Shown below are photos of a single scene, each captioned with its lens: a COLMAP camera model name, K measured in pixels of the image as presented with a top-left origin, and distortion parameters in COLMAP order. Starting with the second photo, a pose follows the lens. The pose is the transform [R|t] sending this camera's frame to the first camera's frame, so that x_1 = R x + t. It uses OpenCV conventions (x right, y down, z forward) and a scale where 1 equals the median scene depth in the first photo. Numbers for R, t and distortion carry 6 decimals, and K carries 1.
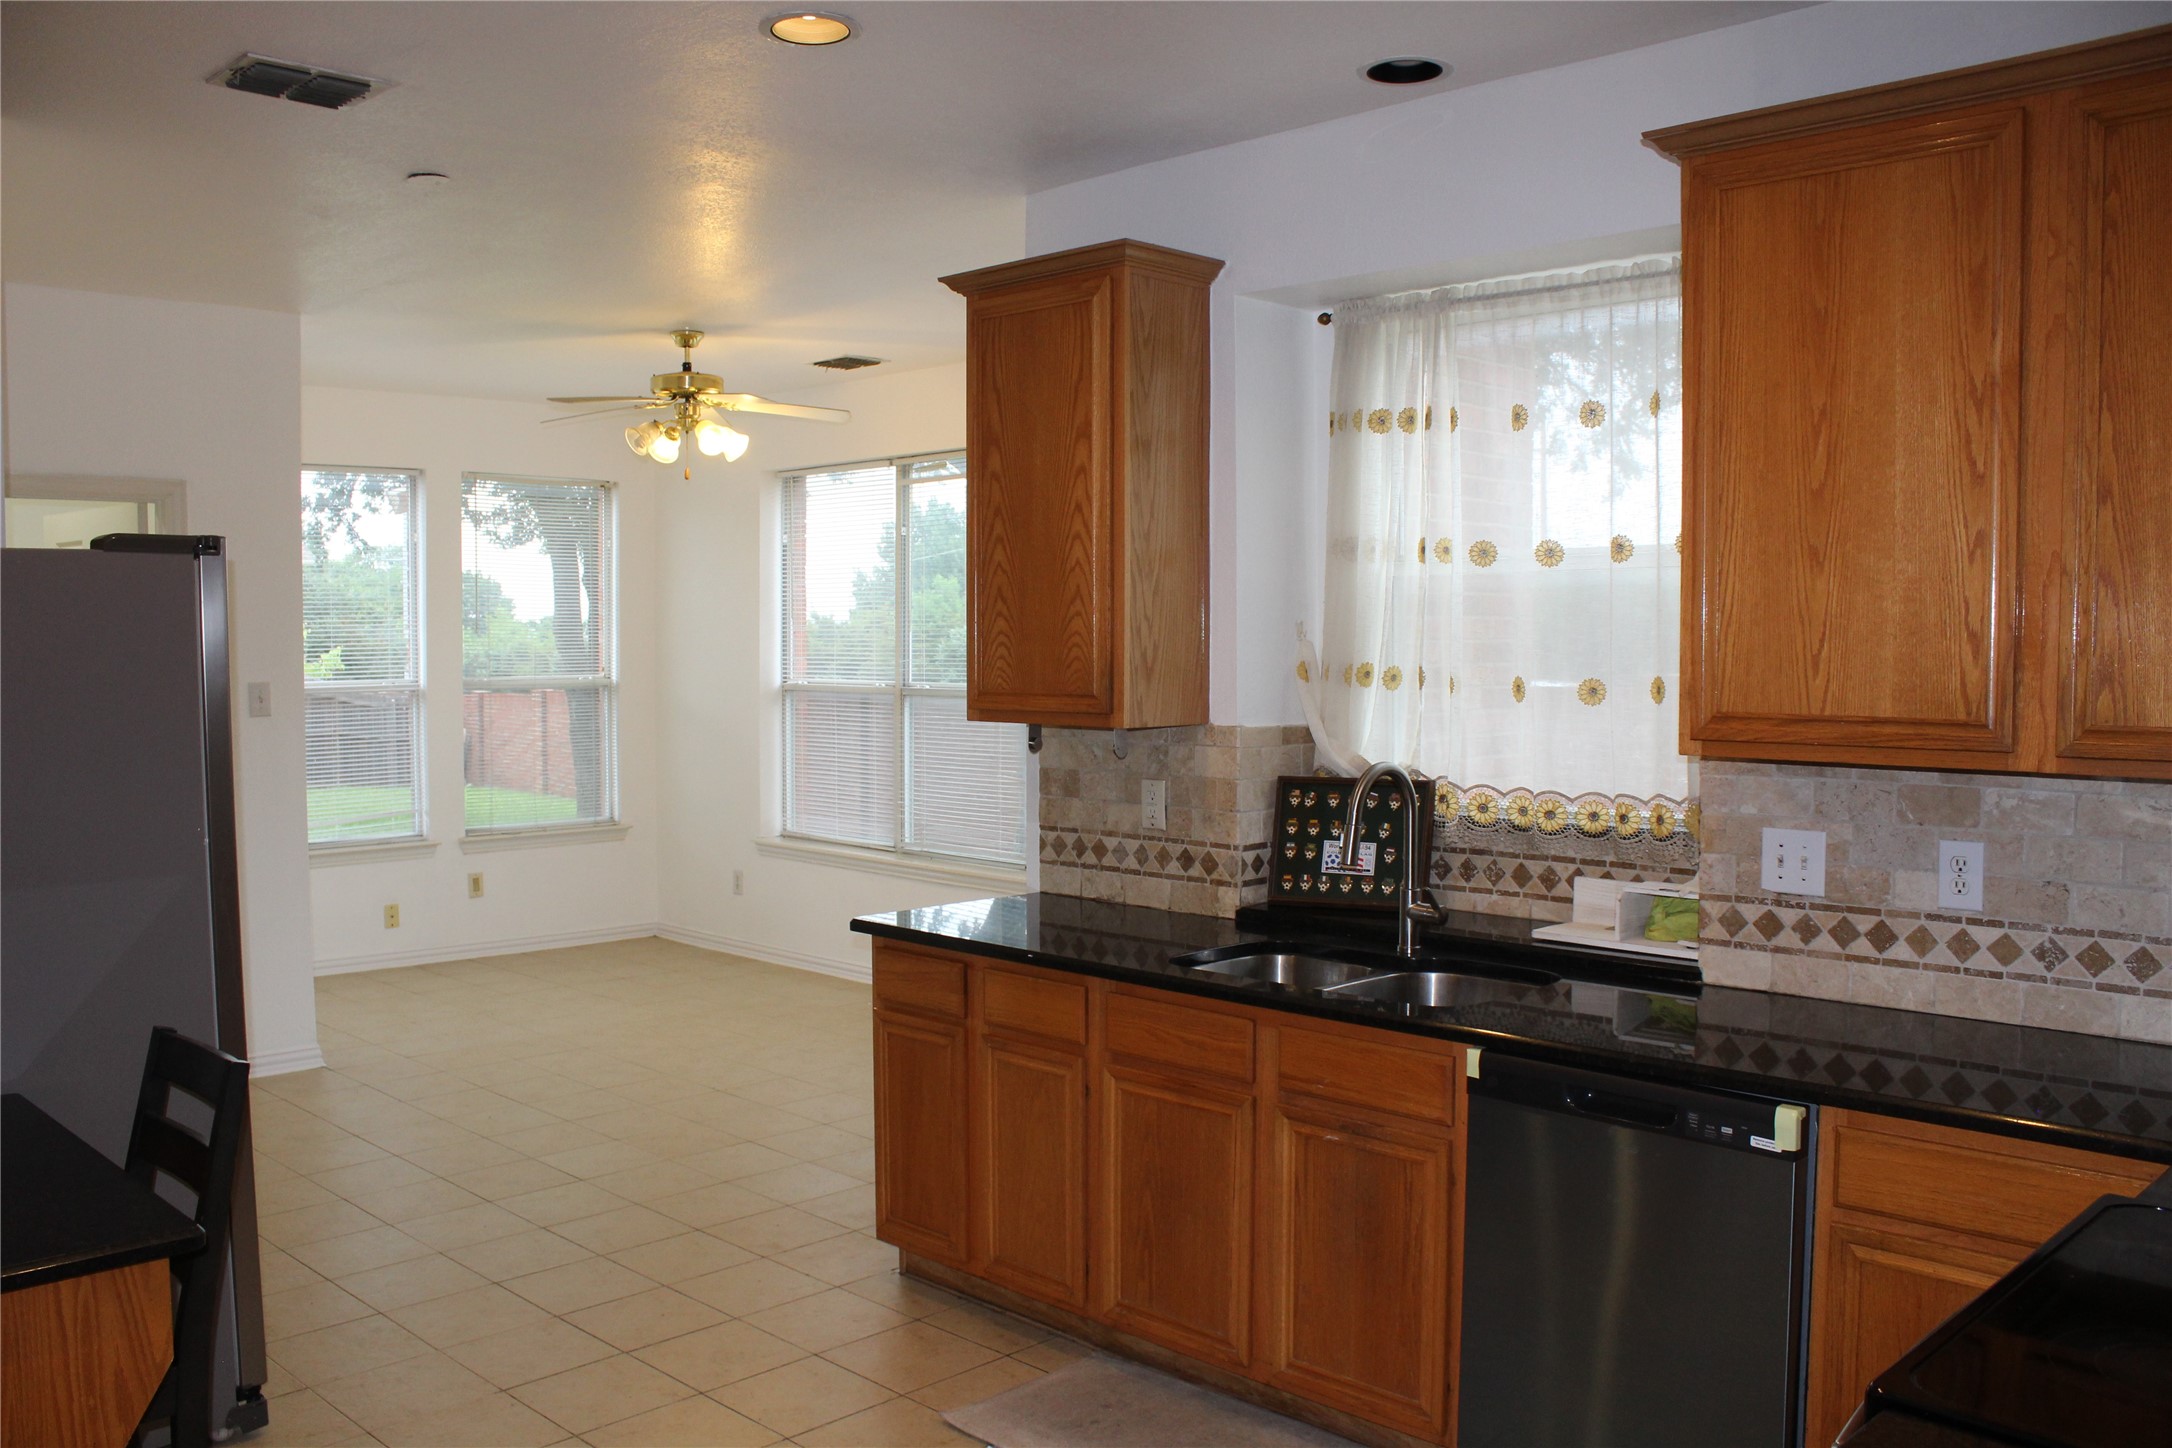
lens RADIAL K [[1798.1, 0, 1086.0], [0, 1798.1, 724.0], [0, 0, 1]] dist [-0.138982, 0.118142]
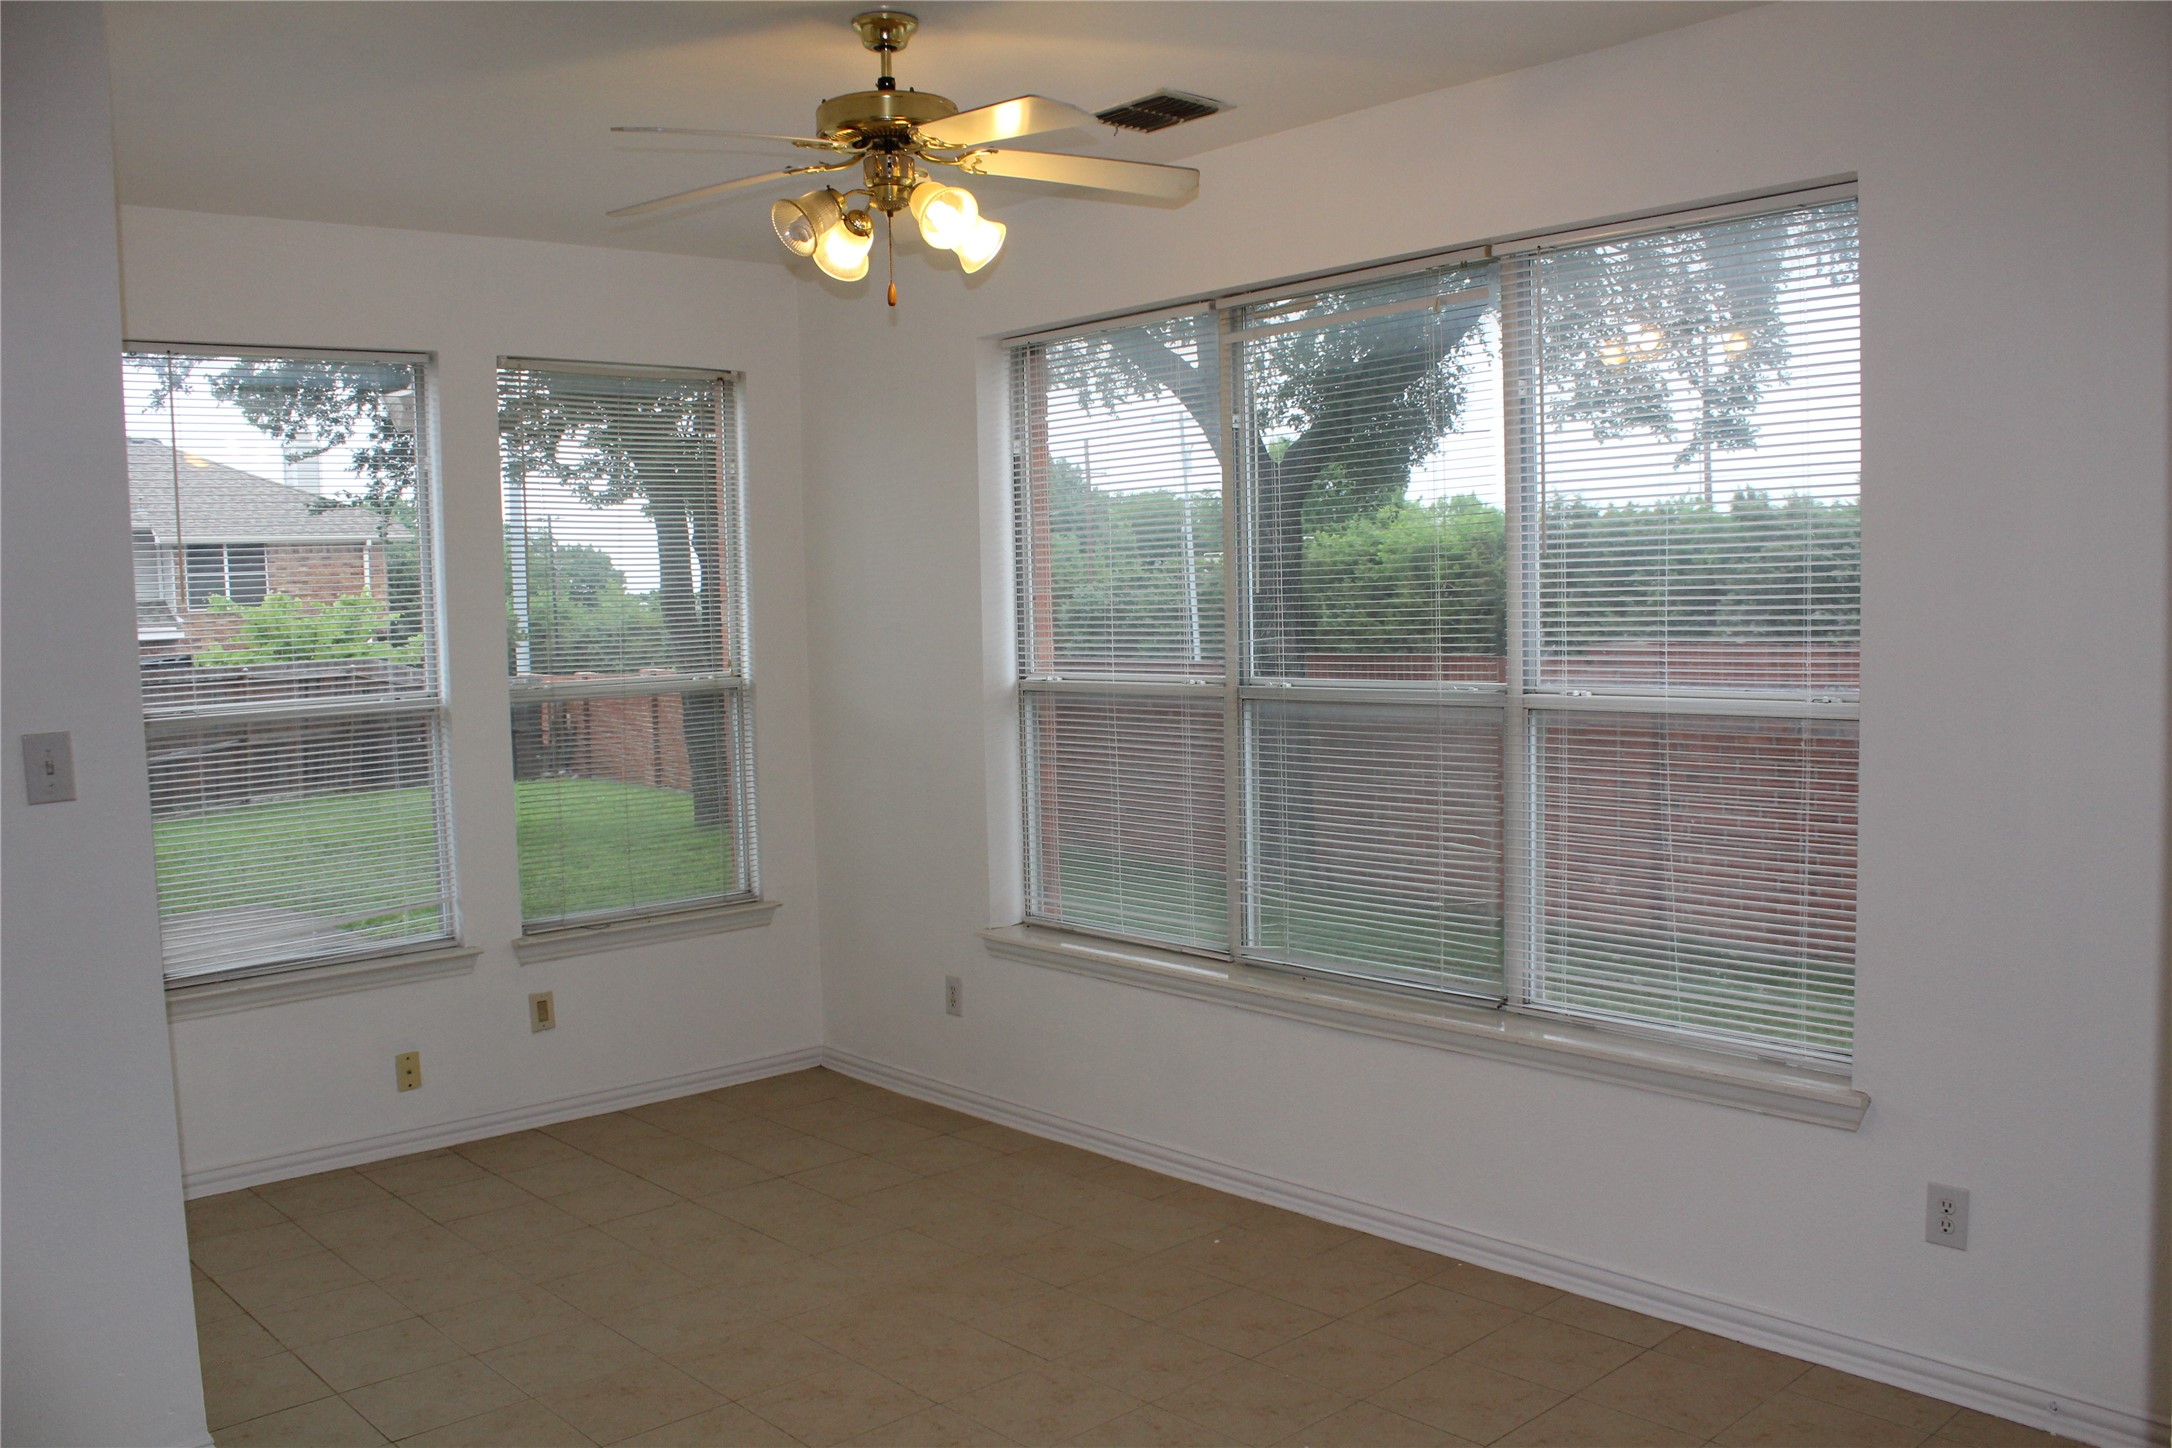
lens RADIAL K [[1798.1, 0, 1086.0], [0, 1798.1, 724.0], [0, 0, 1]] dist [-0.138982, 0.118142]
pose [[0.997801, -0.024620, -0.061535, -0.213564], [0.026056, 0.999404, 0.022638, -0.041897], [0.060941, -0.024192, 0.997848, 0.748521]]
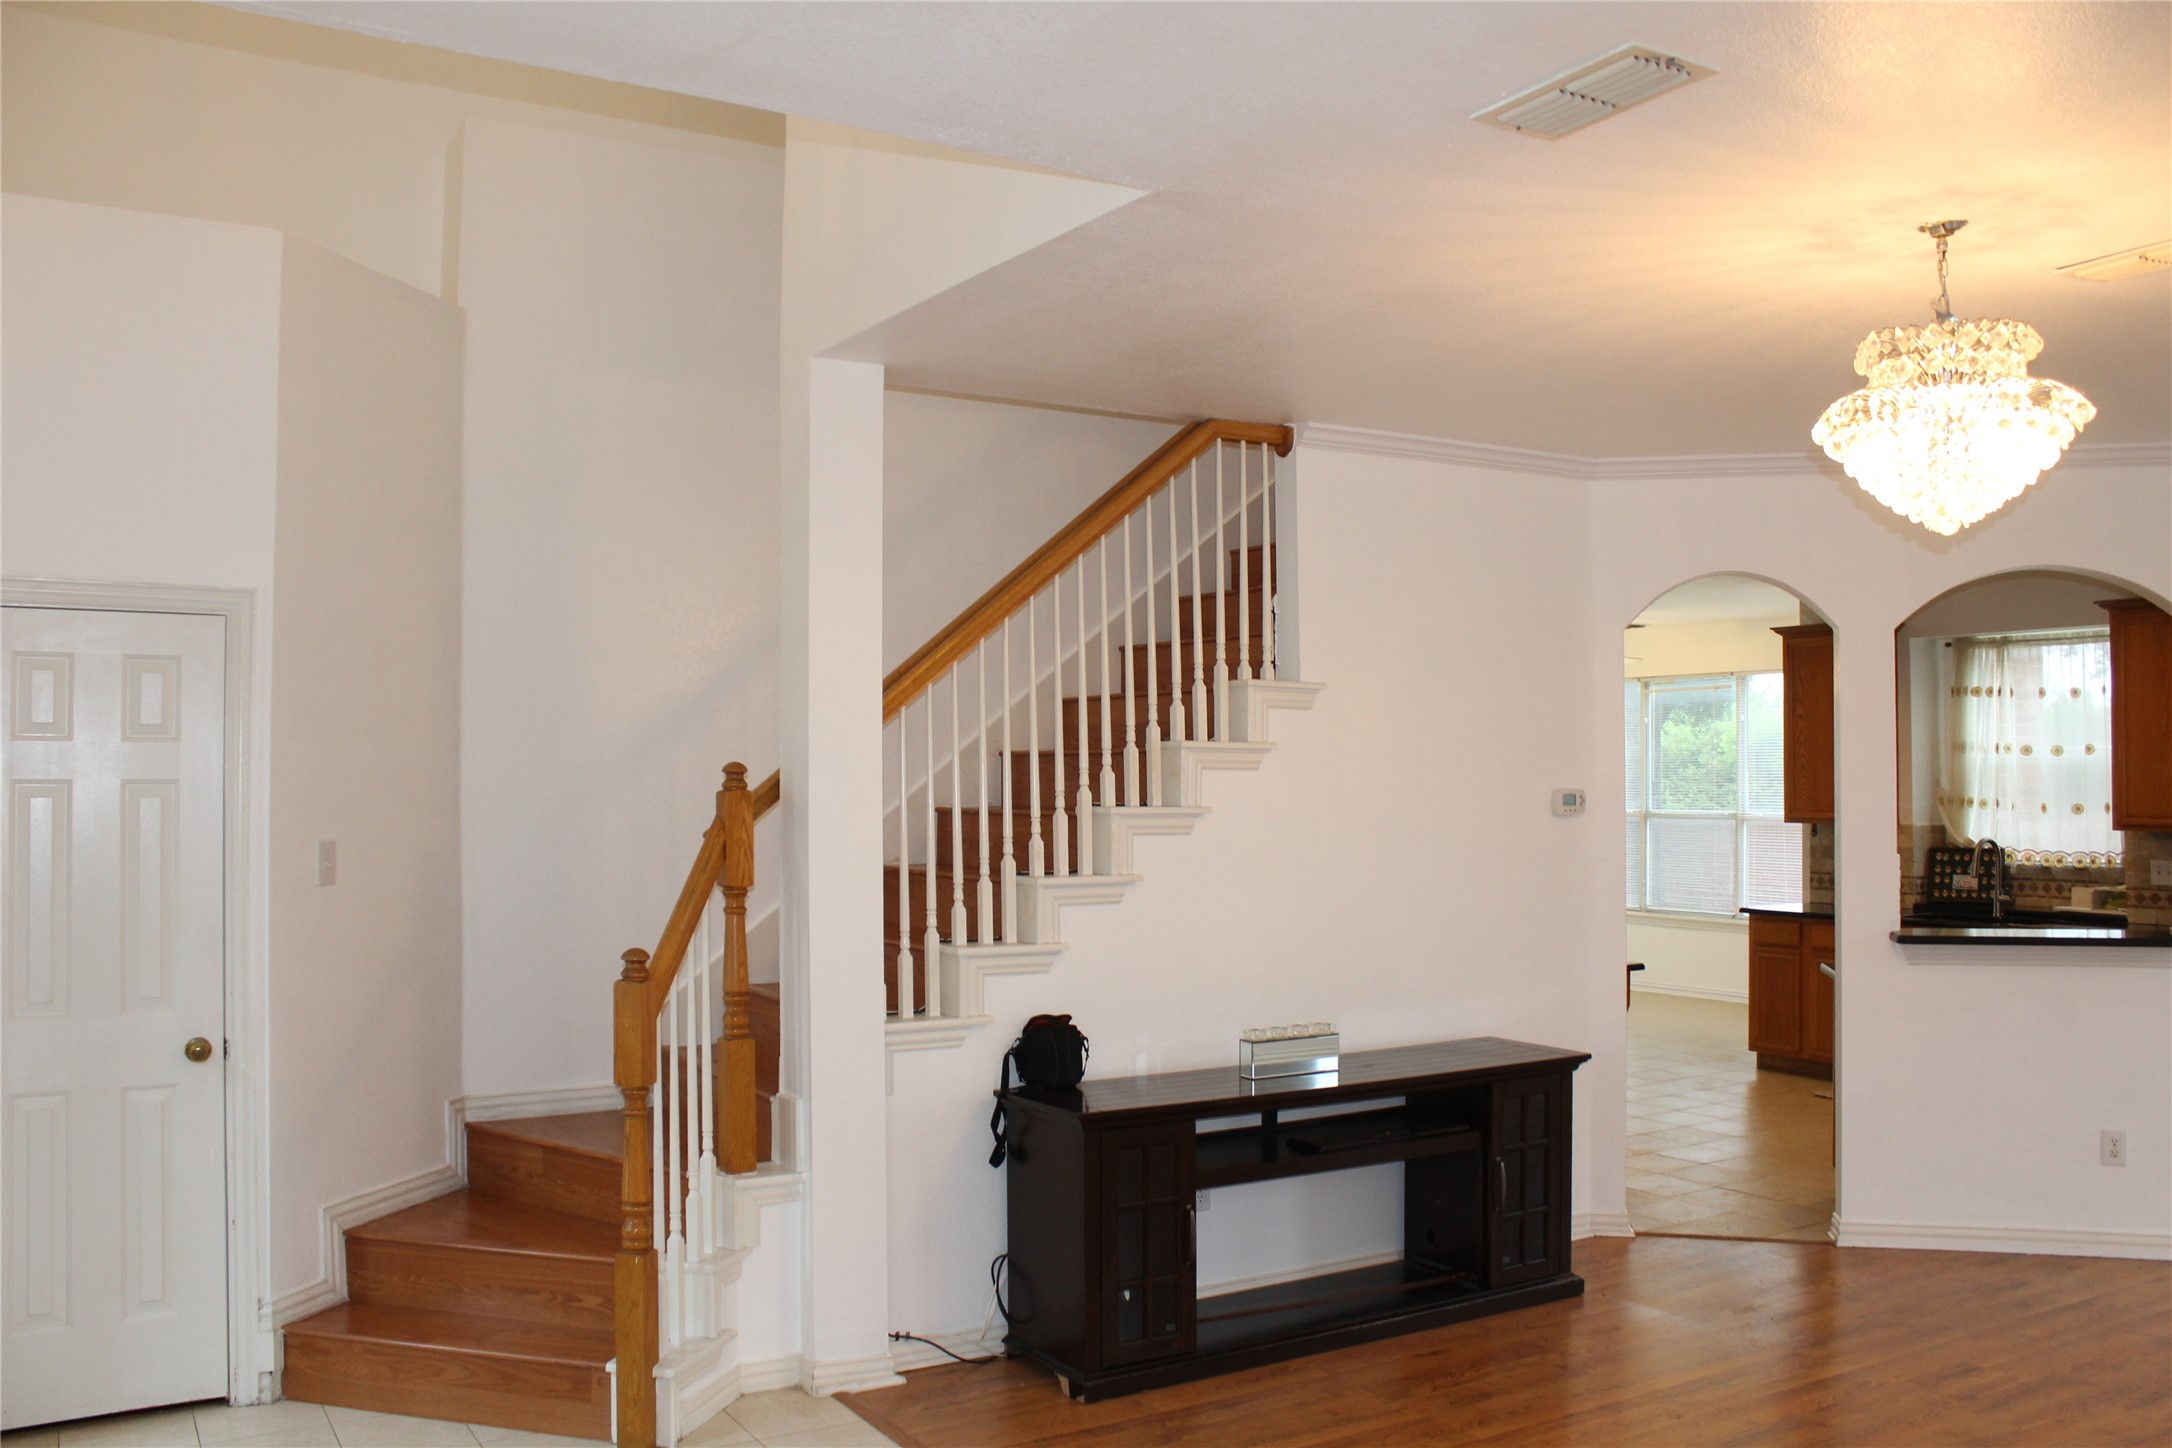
lens RADIAL K [[1798.1, 0, 1086.0], [0, 1798.1, 724.0], [0, 0, 1]] dist [-0.138982, 0.118142]
pose [[0.970934, -0.004837, -0.239297, -0.392003], [-0.013602, 0.997065, -0.075341, 0.054332], [0.238959, 0.076406, 0.968019, -1.385695]]
